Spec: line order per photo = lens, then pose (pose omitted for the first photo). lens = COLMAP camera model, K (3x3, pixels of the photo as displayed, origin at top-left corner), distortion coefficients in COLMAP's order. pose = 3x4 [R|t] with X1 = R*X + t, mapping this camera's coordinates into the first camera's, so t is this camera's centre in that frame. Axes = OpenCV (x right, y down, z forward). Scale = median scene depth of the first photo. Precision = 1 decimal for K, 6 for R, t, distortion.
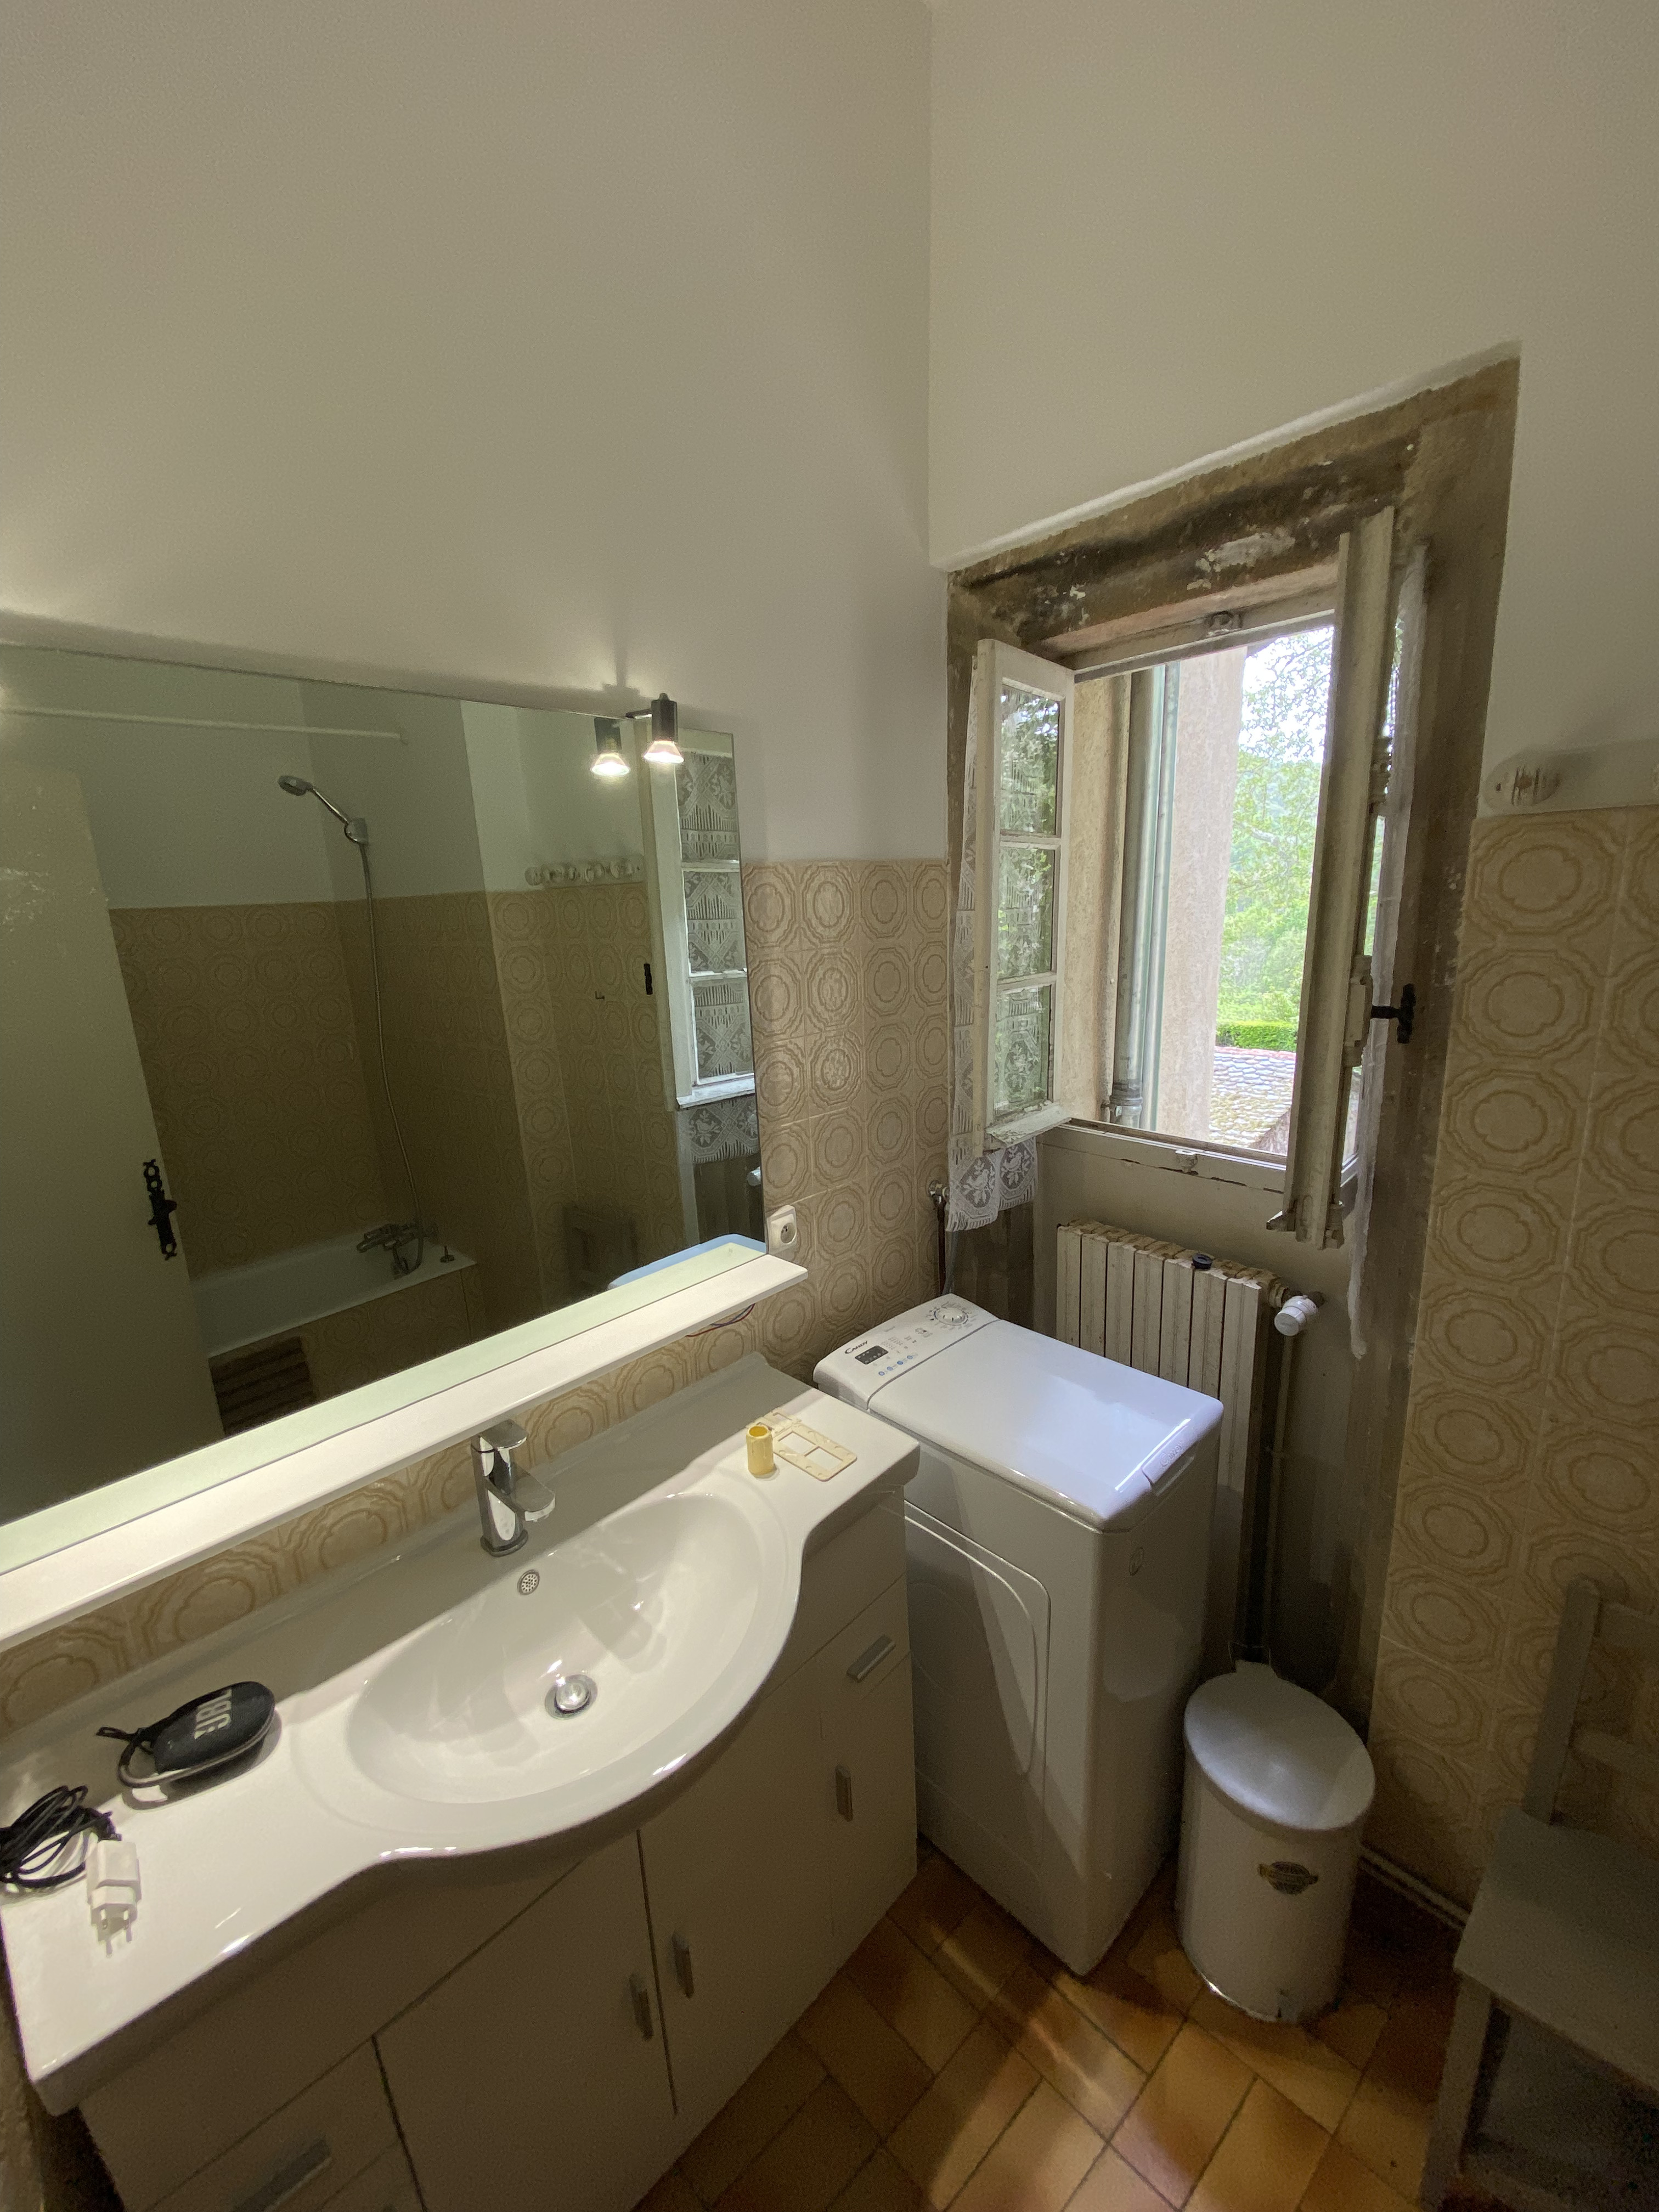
lens RADIAL K [[886.8, 0, 835.8], [0, 886.8, 1111.6], [0, 0, 1]] dist [-0.018776, -0.001229]
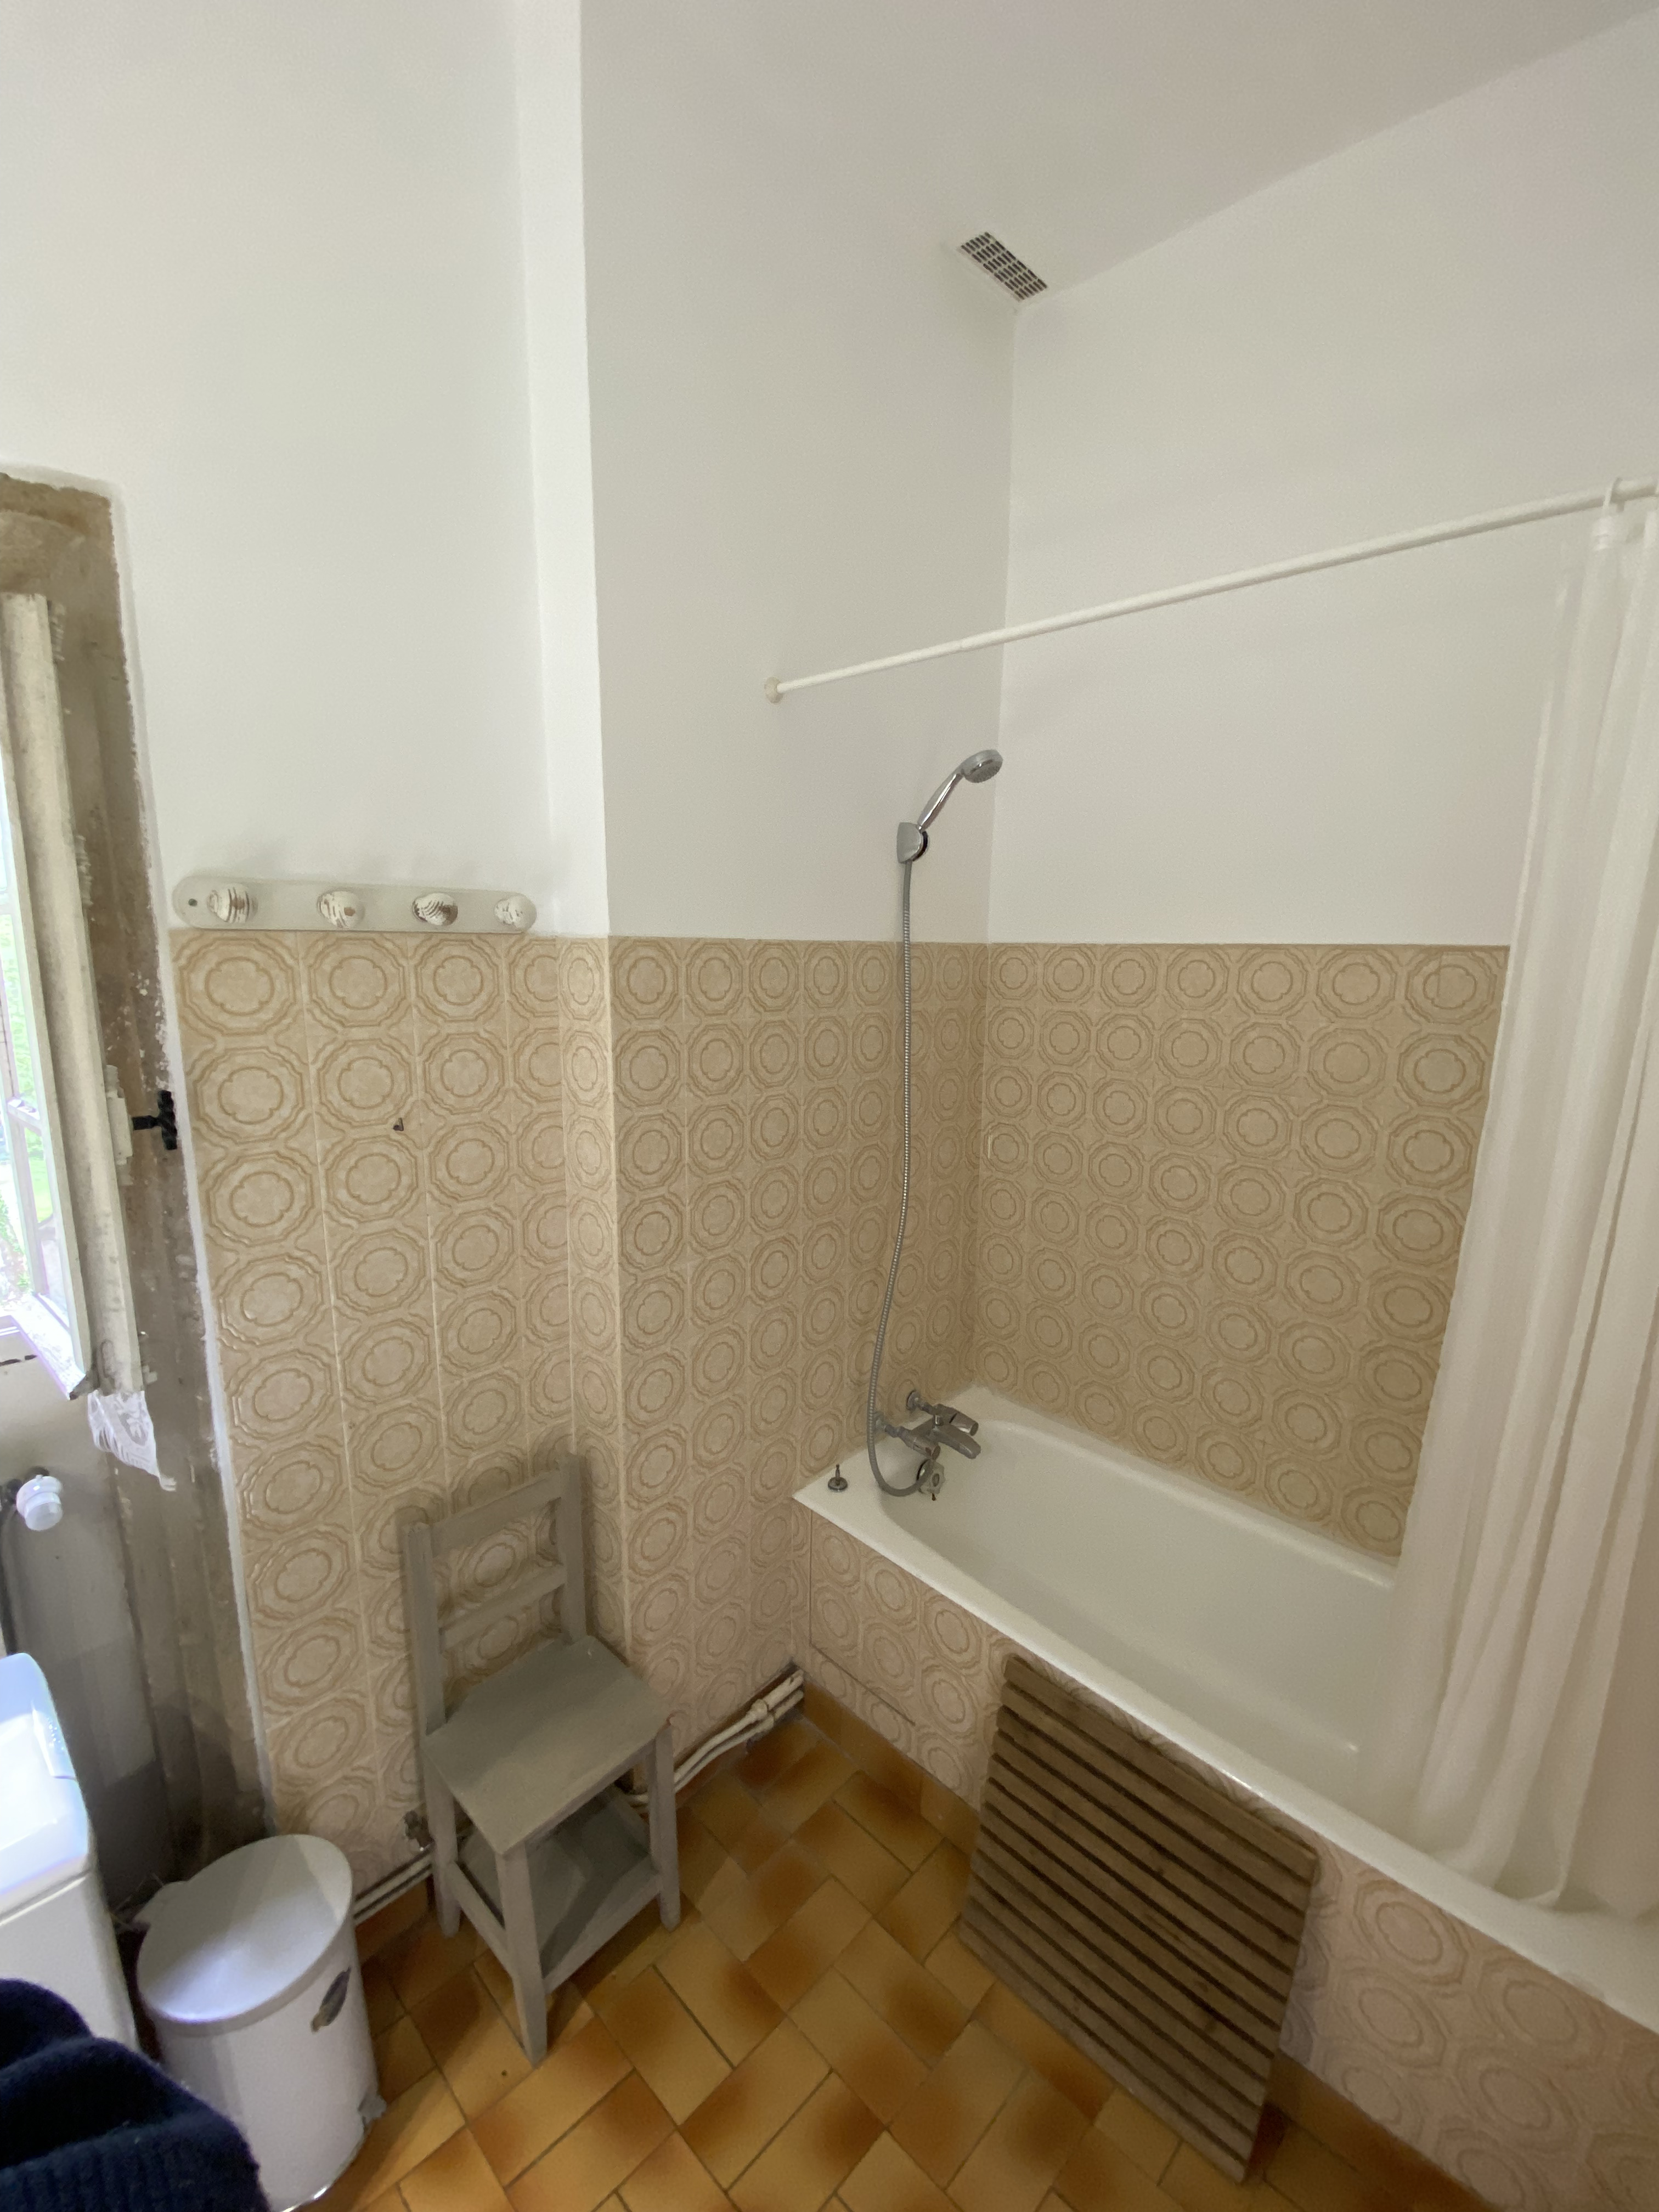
lens RADIAL K [[886.8, 0, 834.9], [0, 886.8, 1112.4], [0, 0, 1]] dist [-0.018776, -0.001229]
pose [[-0.048127, -0.146229, 0.988079, -0.374301], [0.226857, 0.961774, 0.153385, -0.106134], [-0.972738, 0.231534, -0.013114, 0.296320]]
